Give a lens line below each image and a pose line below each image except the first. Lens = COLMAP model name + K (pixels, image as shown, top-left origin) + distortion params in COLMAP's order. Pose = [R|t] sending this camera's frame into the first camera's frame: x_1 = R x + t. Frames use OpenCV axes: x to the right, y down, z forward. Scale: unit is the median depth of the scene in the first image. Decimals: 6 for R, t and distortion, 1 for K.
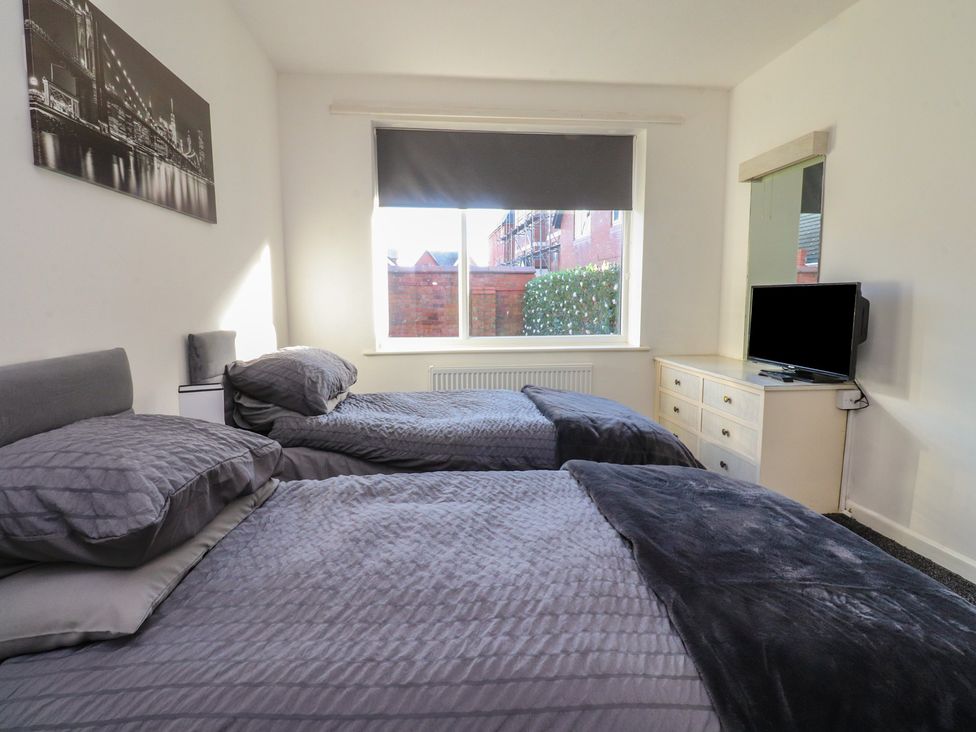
lens RADIAL K [[510.9, 0, 483.5], [0, 510.9, 349.3], [0, 0, 1]] dist [0.003142, -0.016189]
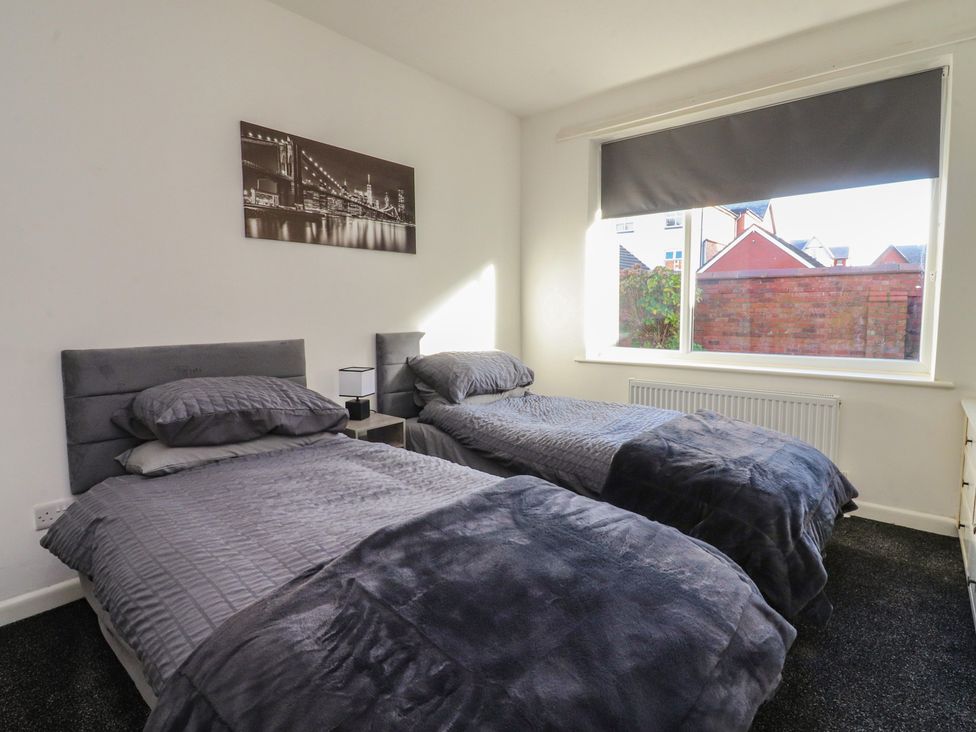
lens RADIAL K [[510.9, 0, 483.5], [0, 510.9, 349.3], [0, 0, 1]] dist [0.003142, -0.016189]
pose [[0.689075, 0.057496, -0.722406, 0.705386], [-0.069118, 0.997518, 0.013463, -0.025893], [0.721387, 0.040655, 0.691338, 0.225179]]
